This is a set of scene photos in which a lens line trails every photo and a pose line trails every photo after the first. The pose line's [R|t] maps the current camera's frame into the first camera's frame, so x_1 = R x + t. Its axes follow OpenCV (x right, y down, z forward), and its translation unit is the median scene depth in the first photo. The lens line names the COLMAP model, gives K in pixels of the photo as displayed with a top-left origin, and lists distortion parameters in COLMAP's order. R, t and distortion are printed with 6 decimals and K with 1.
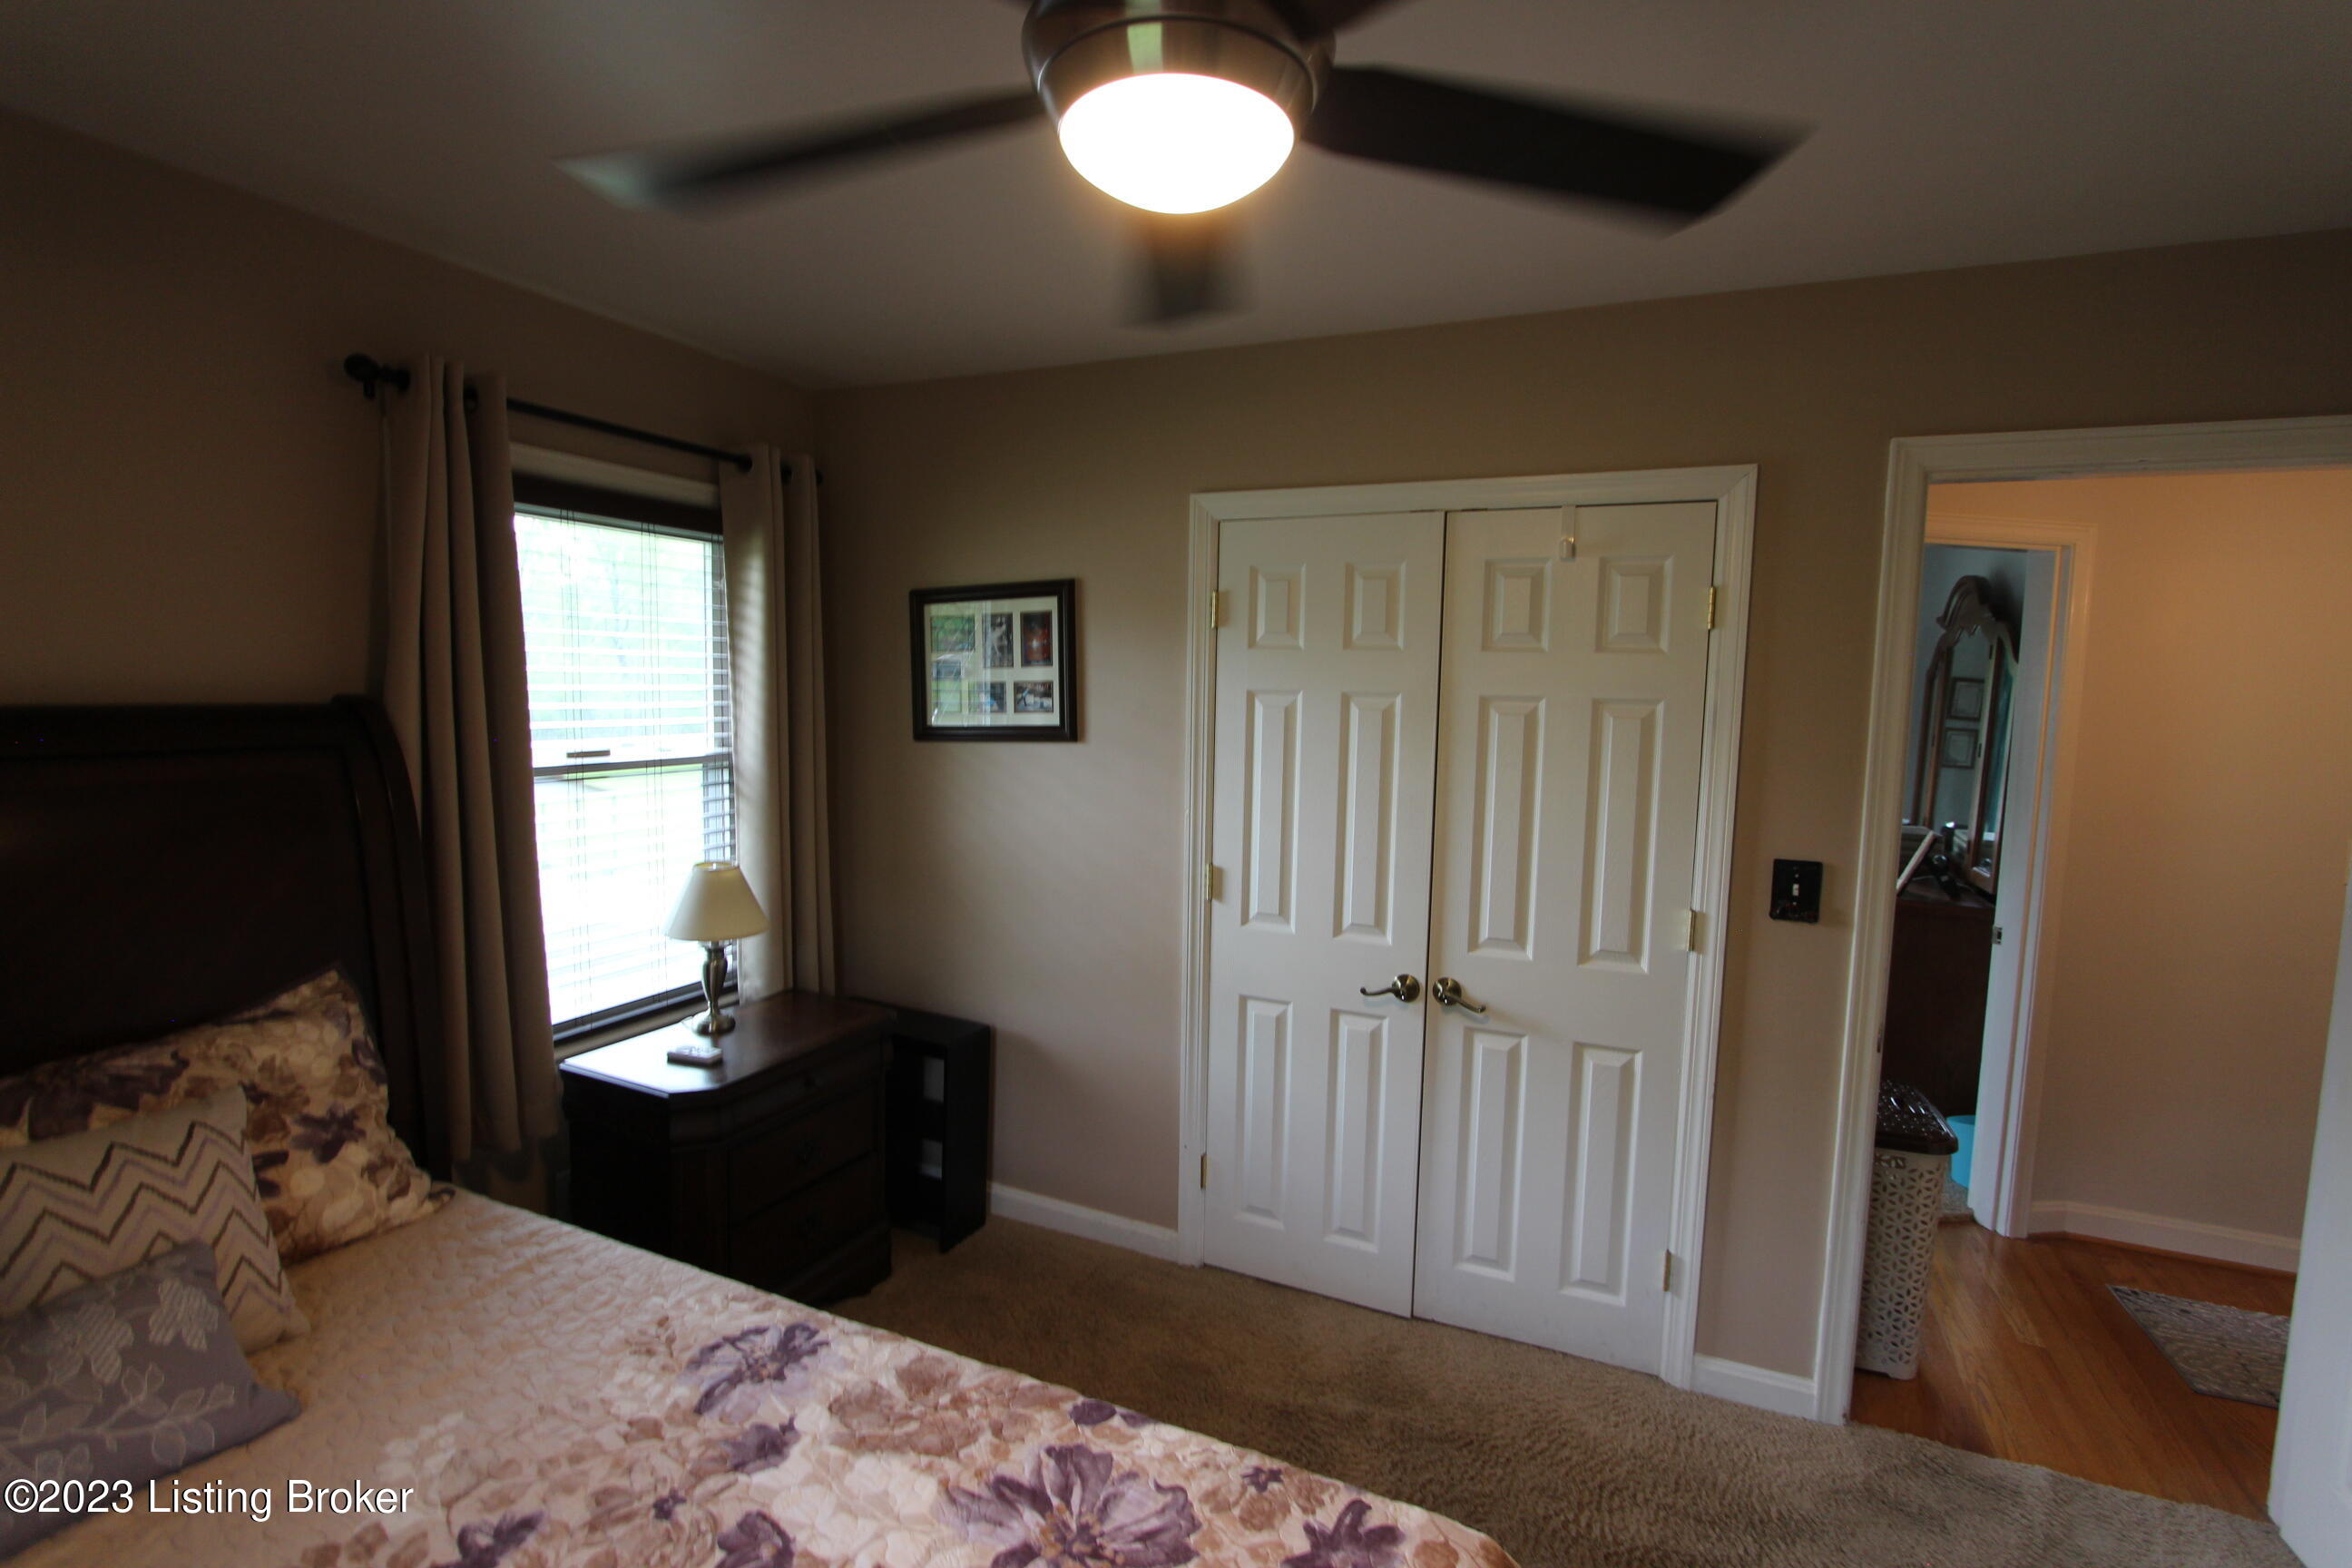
lens RADIAL K [[1094.1, 0, 1176.2], [0, 1094.1, 783.0], [0, 0, 1]] dist [-0.001492, -0.000255]
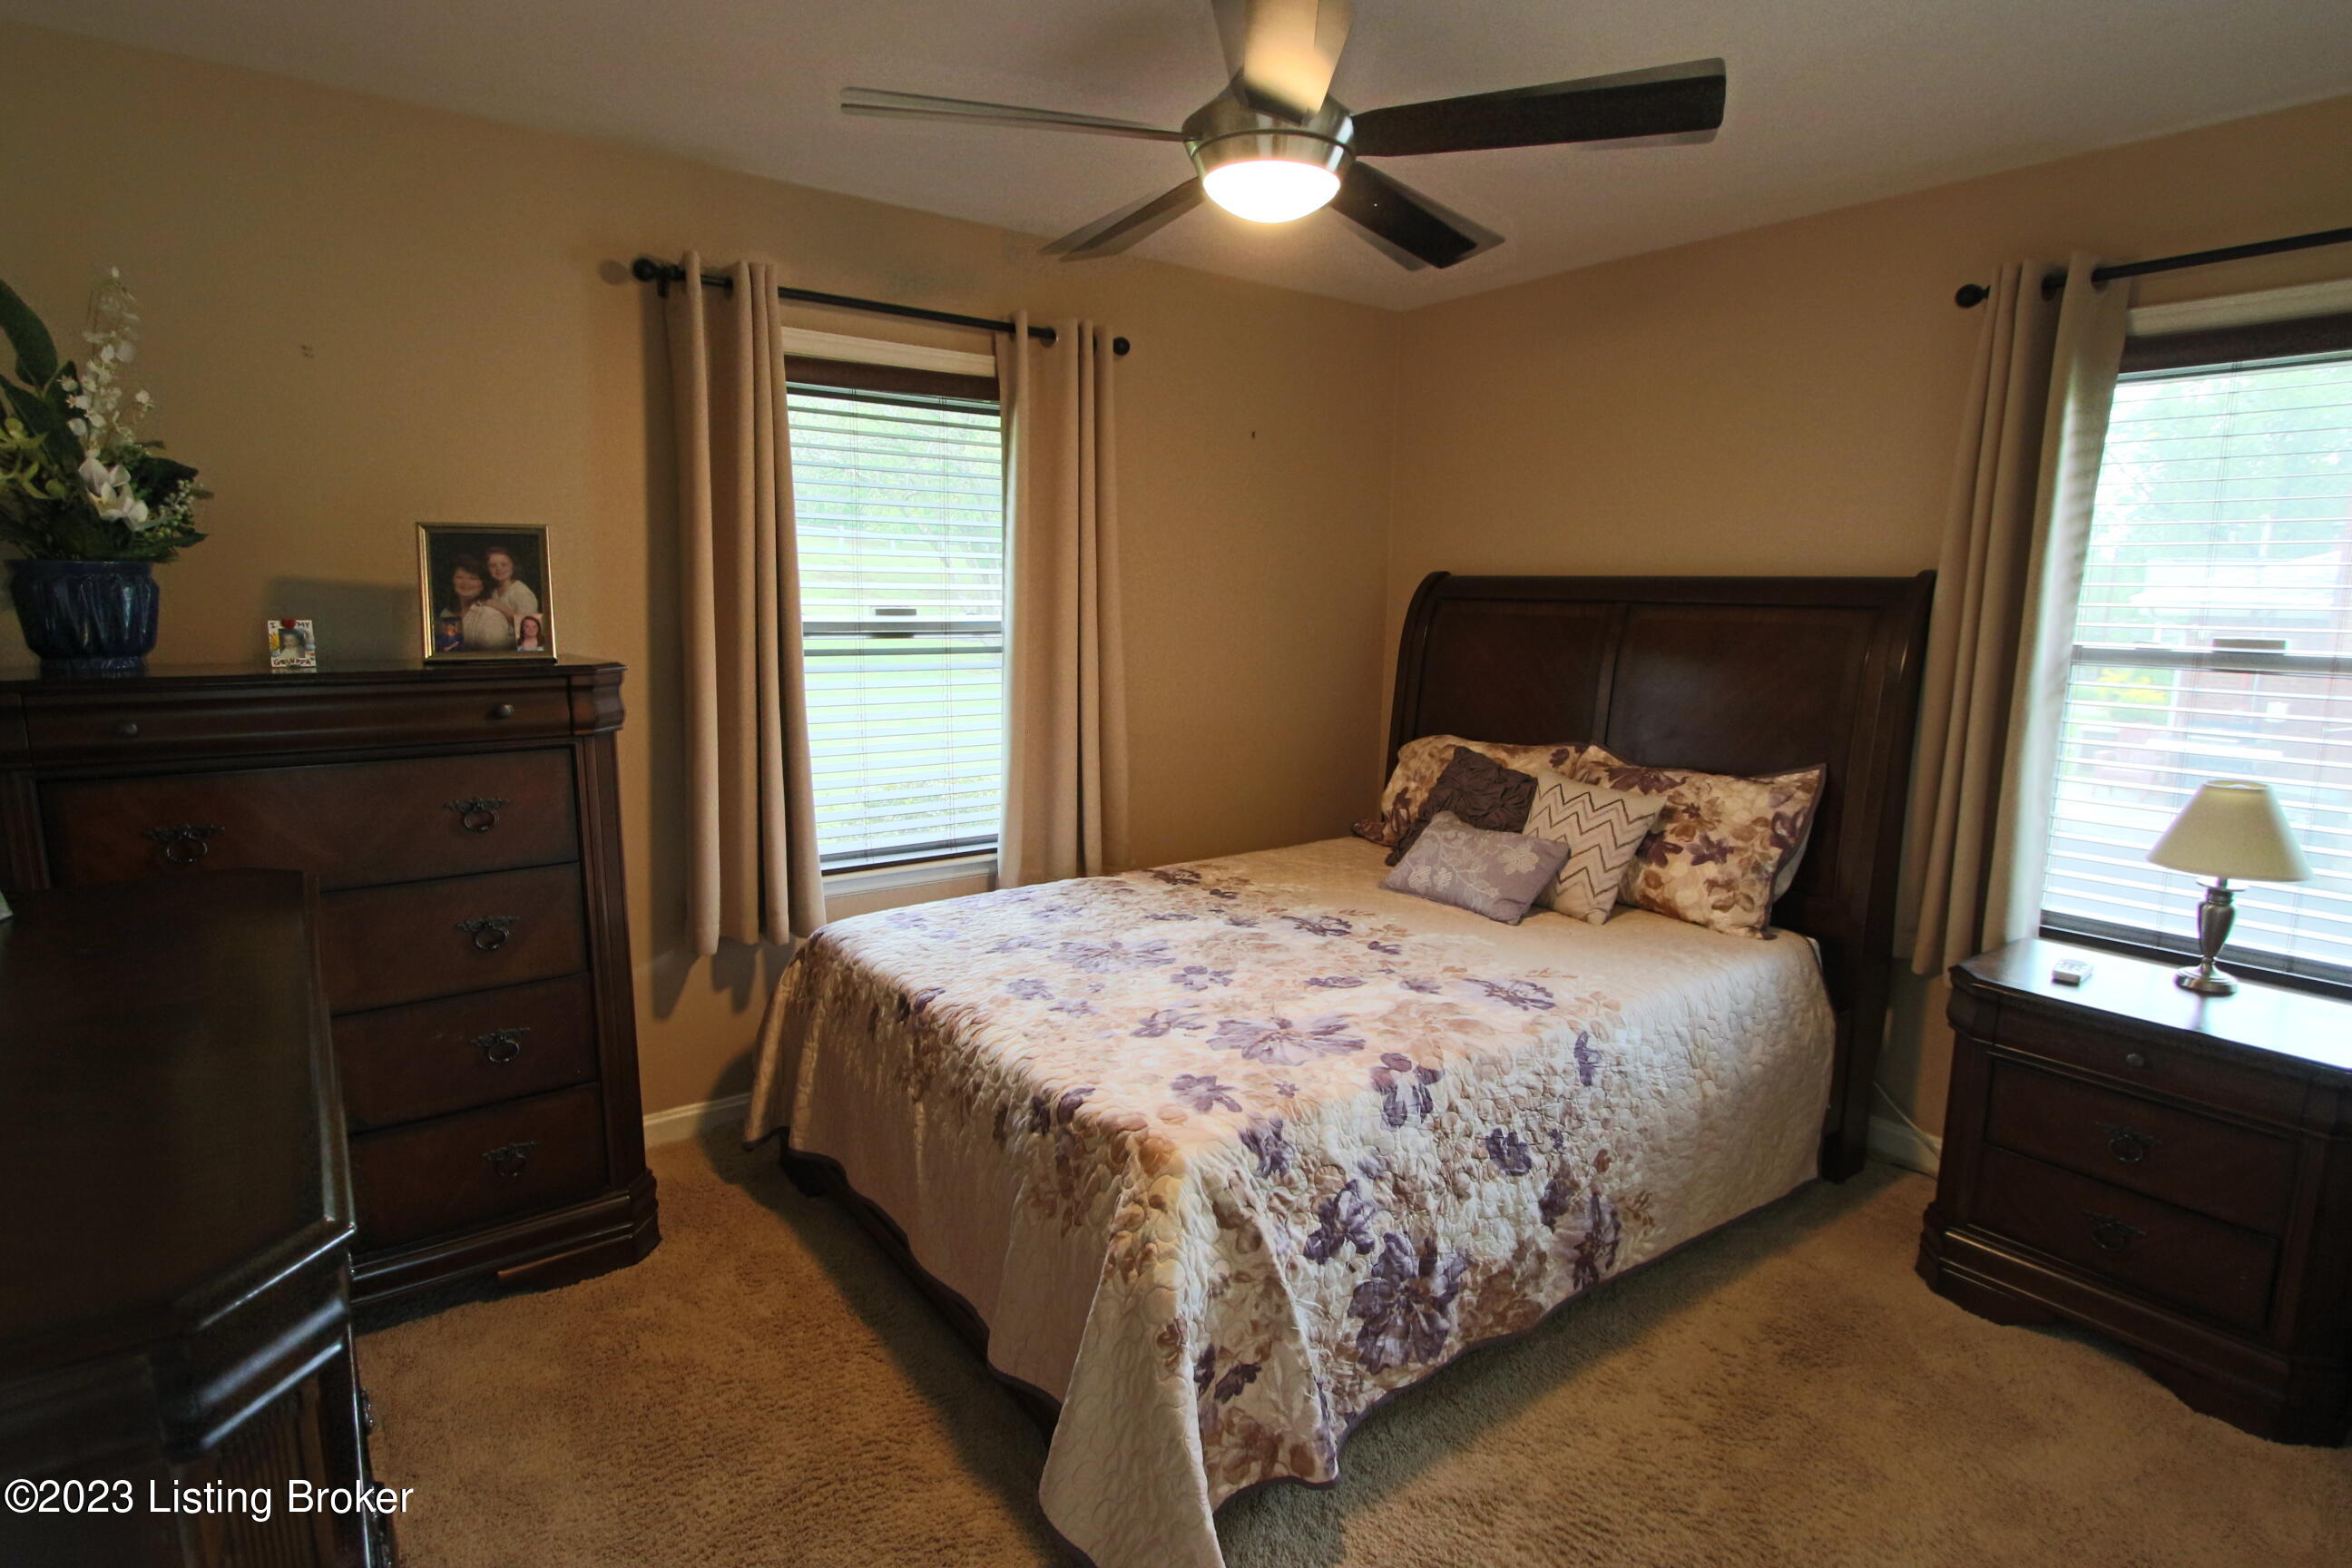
lens RADIAL K [[1190.1, 0, 1176.0], [0, 1190.1, 783.8], [0, 0, 1]] dist [0.001204, 0.000288]
pose [[-0.487200, 0.105334, -0.866915, 1.127581], [-0.111939, 0.976978, 0.181616, 0.007954], [0.866087, 0.185525, -0.464192, 1.212907]]
